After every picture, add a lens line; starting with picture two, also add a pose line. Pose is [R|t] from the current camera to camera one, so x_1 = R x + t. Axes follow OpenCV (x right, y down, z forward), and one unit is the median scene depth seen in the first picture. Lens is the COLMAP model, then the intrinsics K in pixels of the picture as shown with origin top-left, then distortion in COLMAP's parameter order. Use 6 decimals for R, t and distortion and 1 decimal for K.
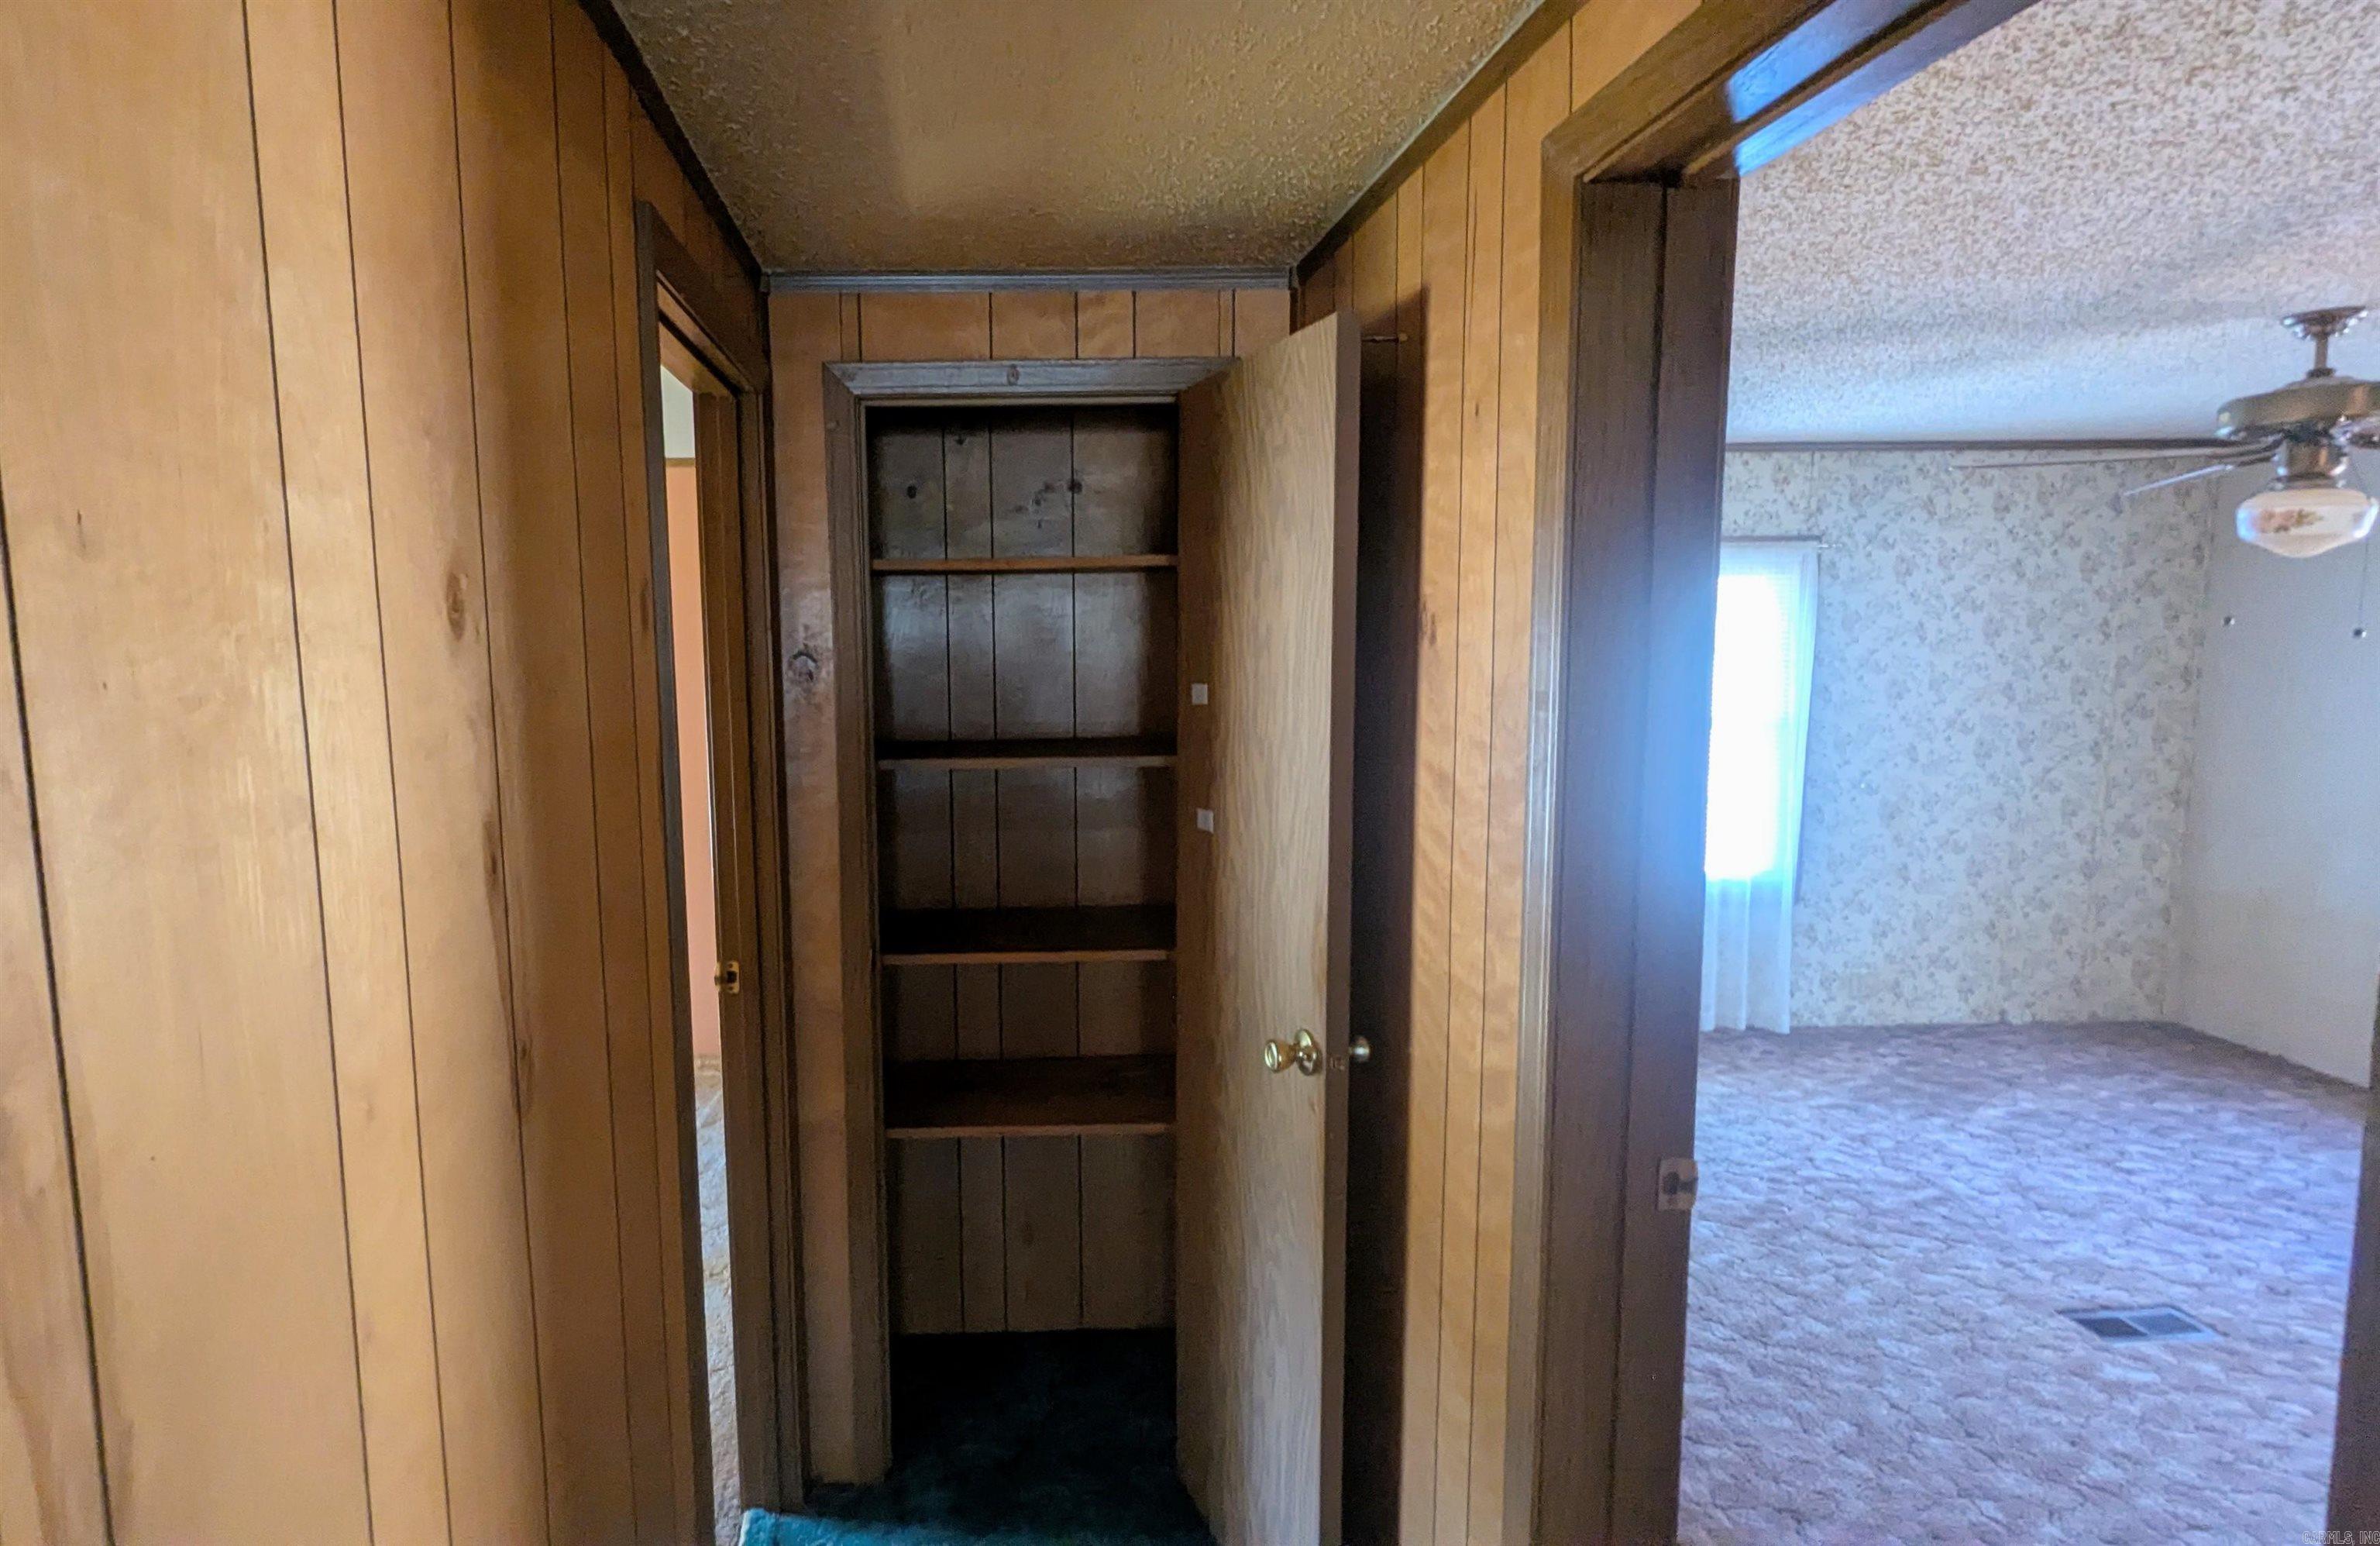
lens RADIAL K [[1067.8, 0, 1182.3], [0, 1067.8, 744.6], [0, 0, 1]] dist [-0.001226, 0.000875]
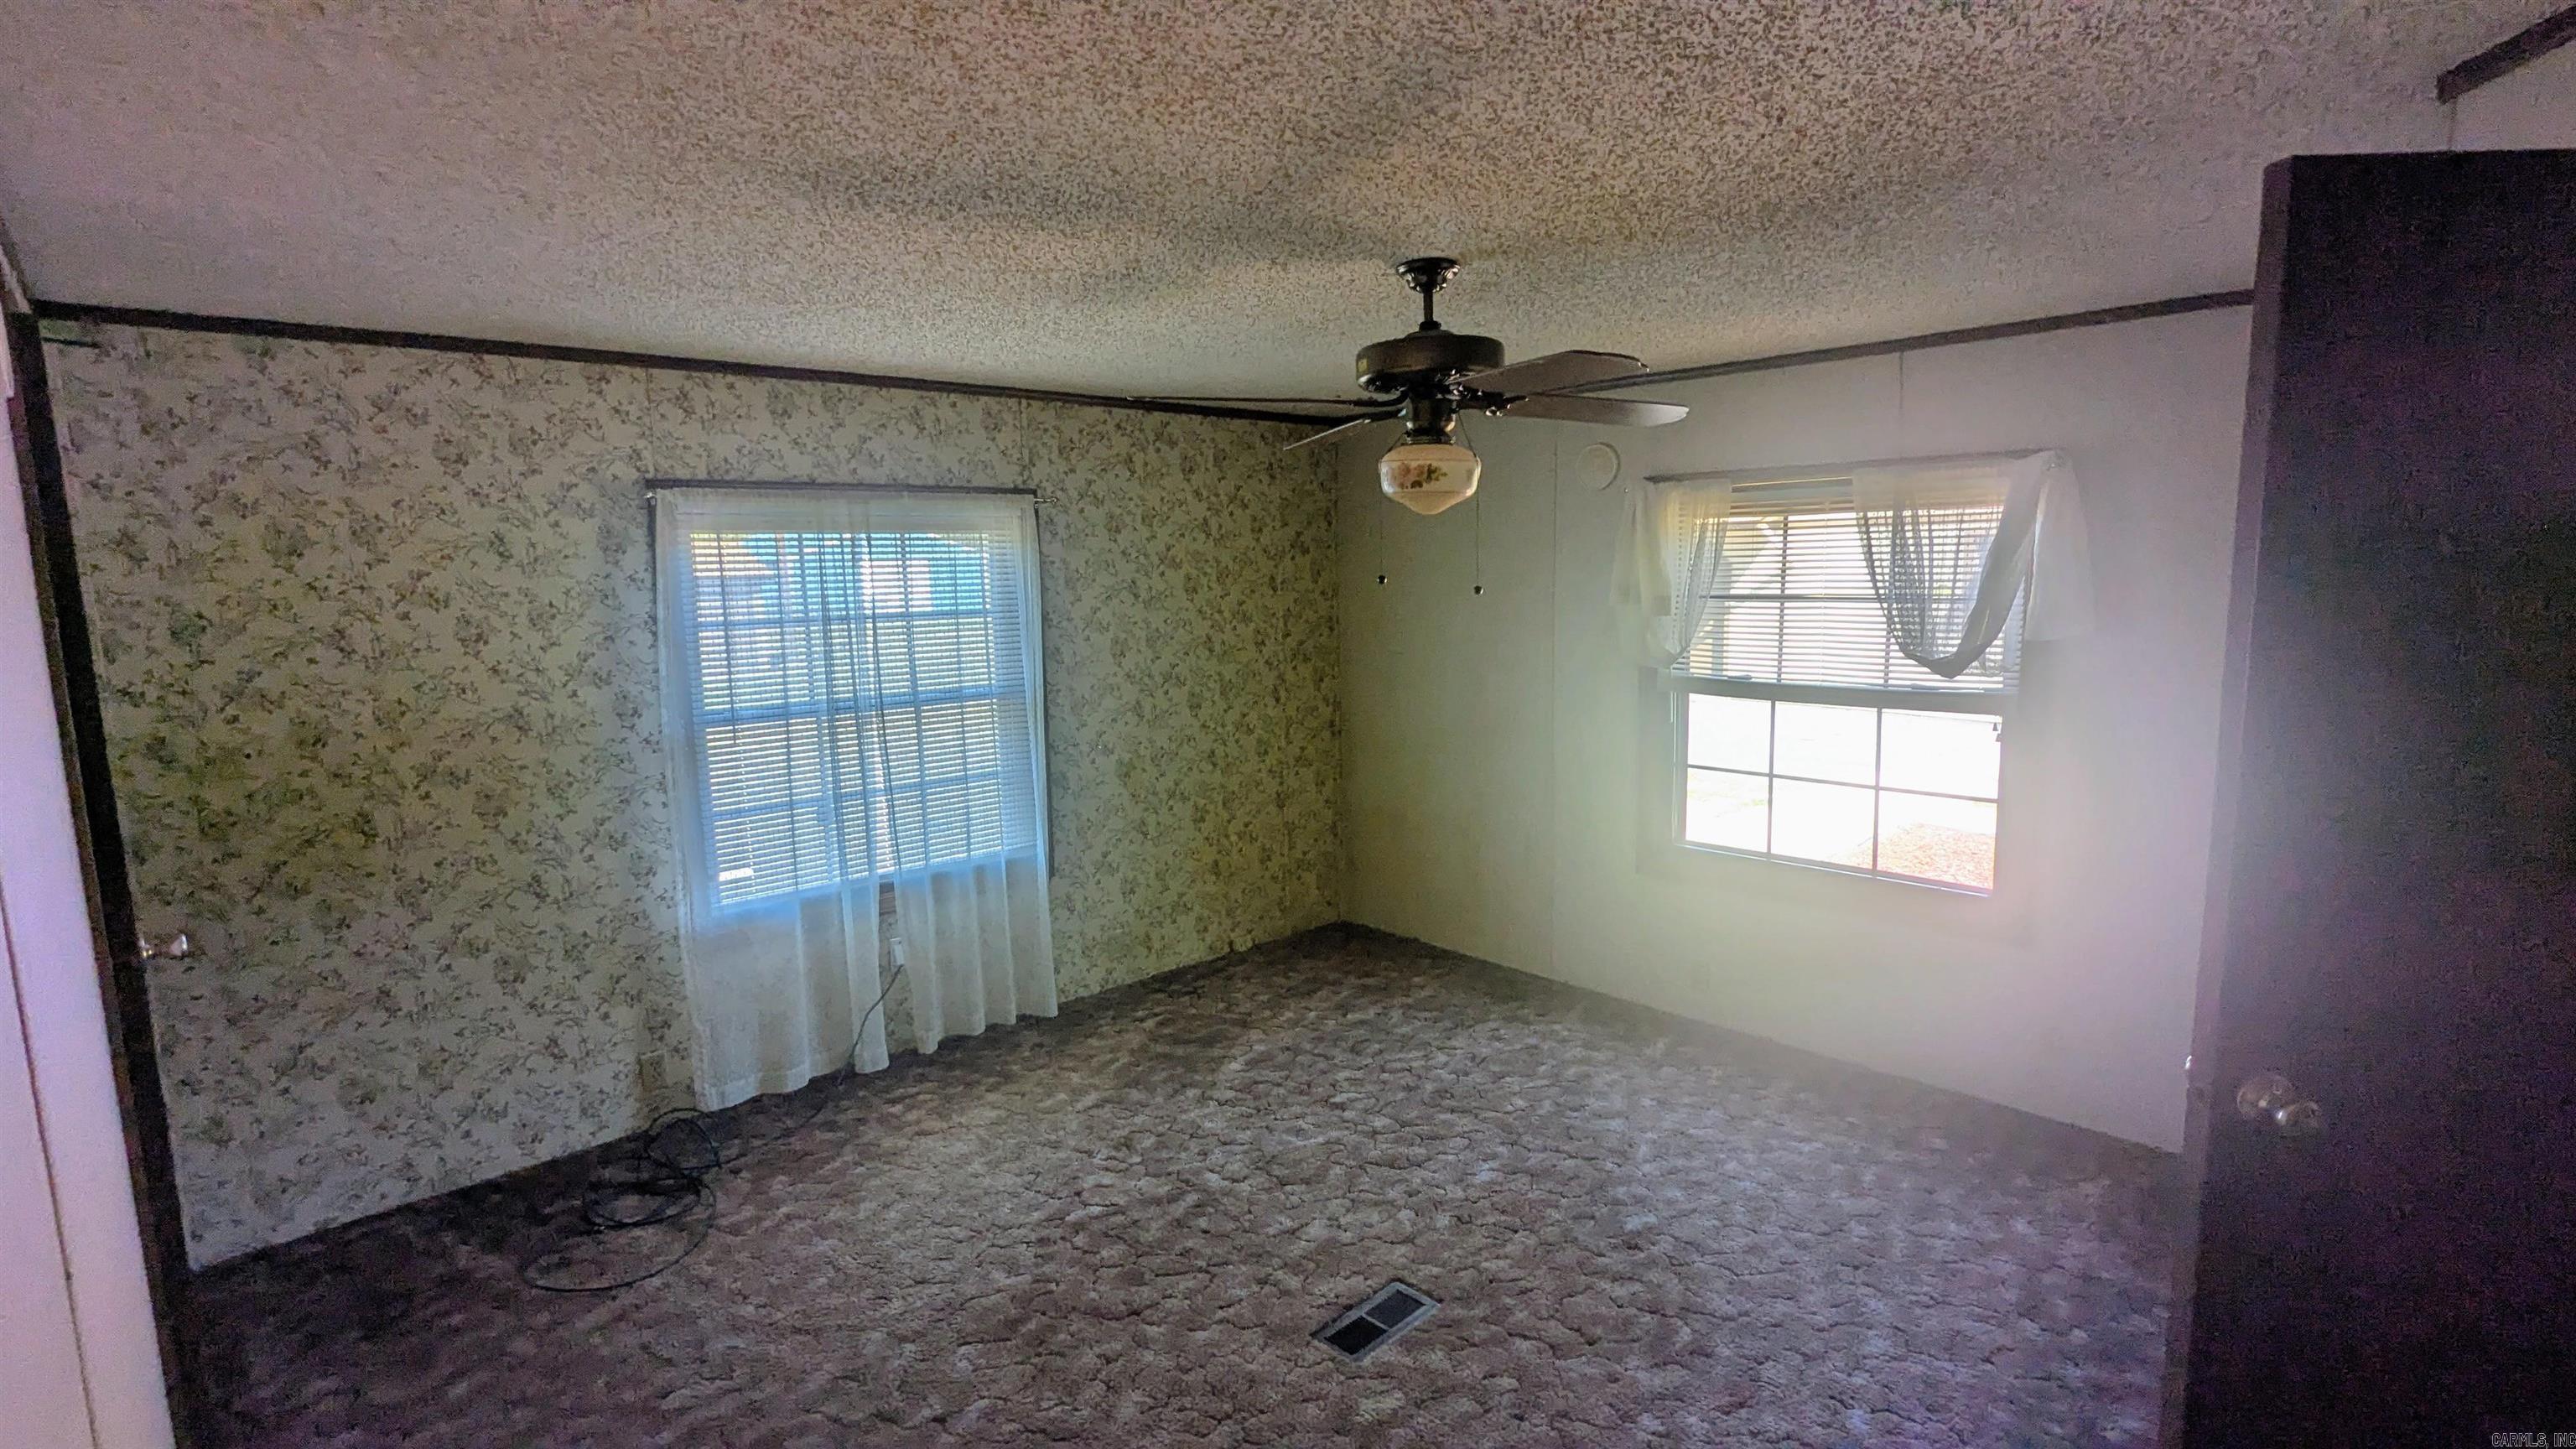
lens RADIAL K [[1216.2, 0, 1288.0], [0, 1216.2, 724.5], [0, 0, 1]] dist [0.001006, 0.000666]
pose [[0.748452, -0.089444, 0.657129, 0.092679], [0.088184, 0.995487, 0.035059, -0.015840], [-0.657299, 0.031708, 0.752962, 0.118002]]
